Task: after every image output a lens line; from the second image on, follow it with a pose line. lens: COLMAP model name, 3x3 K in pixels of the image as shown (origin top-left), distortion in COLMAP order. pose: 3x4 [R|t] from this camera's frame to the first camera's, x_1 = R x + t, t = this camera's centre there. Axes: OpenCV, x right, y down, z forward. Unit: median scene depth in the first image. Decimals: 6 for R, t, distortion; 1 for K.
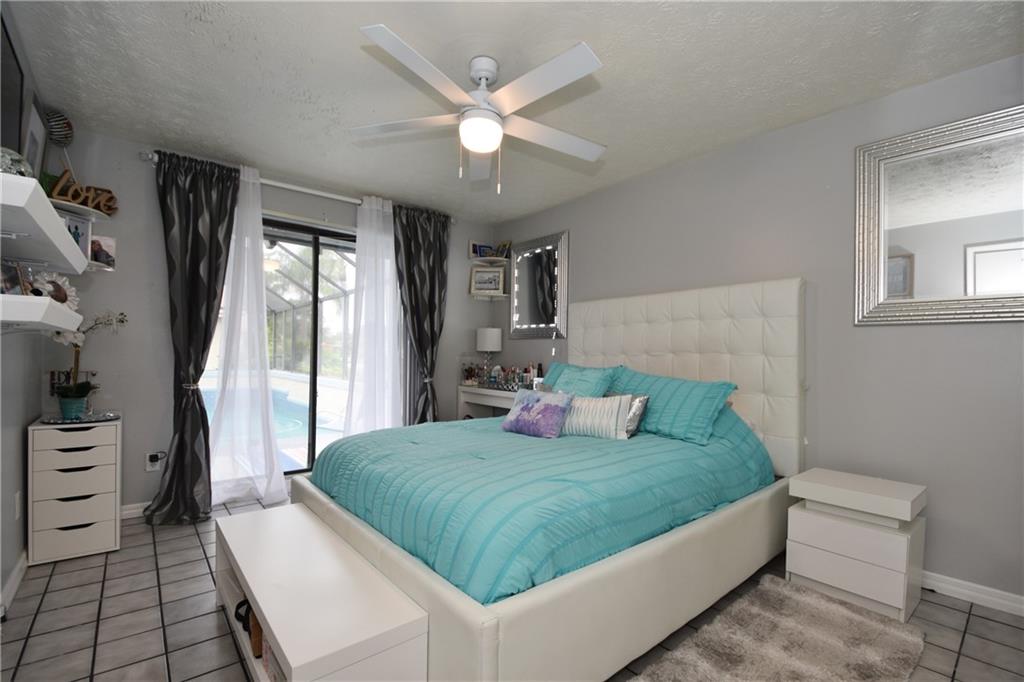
lens RADIAL K [[449.7, 0, 515.7], [0, 449.7, 356.5], [0, 0, 1]] dist [0.016582, -0.023101]
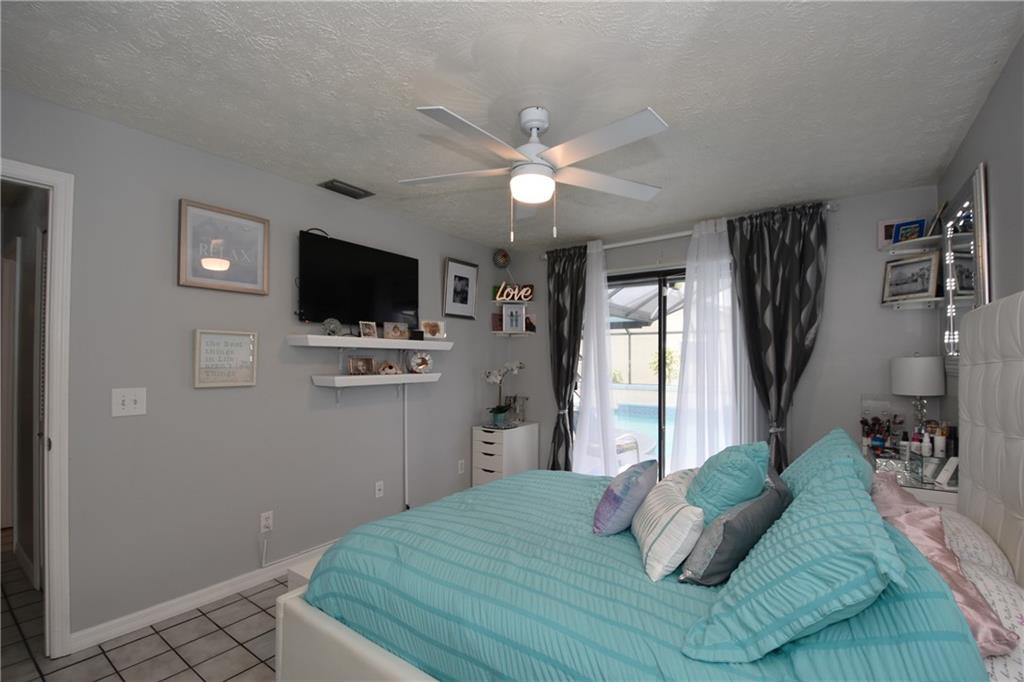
lens RADIAL K [[449.7, 0, 515.7], [0, 449.7, 356.5], [0, 0, 1]] dist [0.016582, -0.023101]
pose [[0.250818, -0.020123, -0.967825, 0.641533], [-0.002676, 0.999766, -0.021481, -0.079513], [0.968031, 0.007977, 0.250705, 0.544384]]
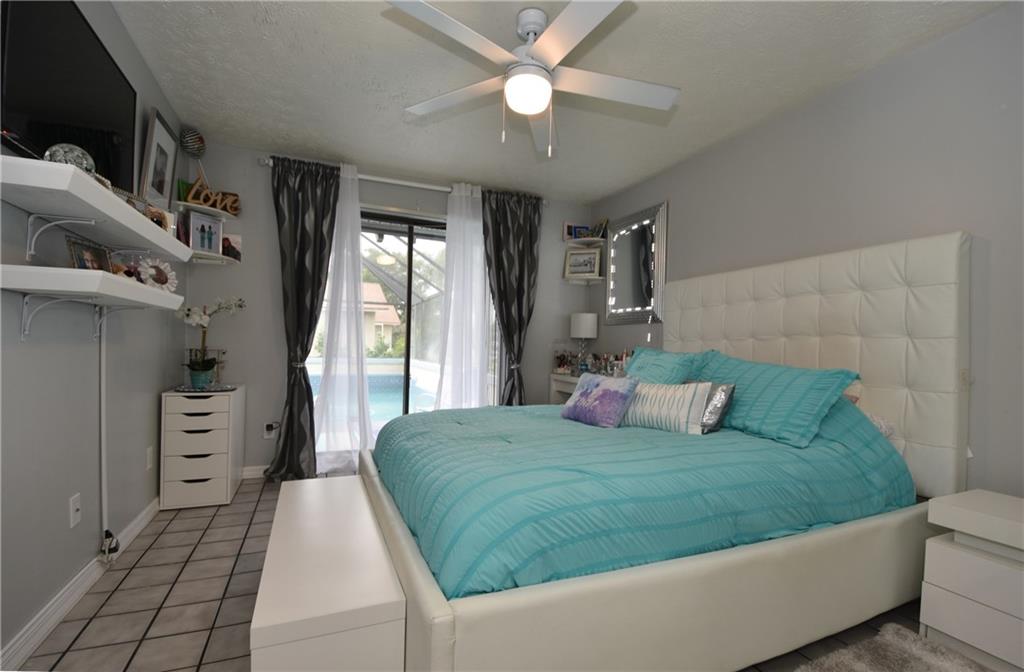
lens RADIAL K [[455.5, 0, 516.7], [0, 455.5, 350.3], [0, 0, 1]] dist [0.019065, -0.025211]
pose [[0.958207, 0.010494, -0.285883, 0.132212], [-0.010952, 0.999940, 0.000000, 0.025438], [0.285866, 0.003131, 0.958264, 0.073448]]
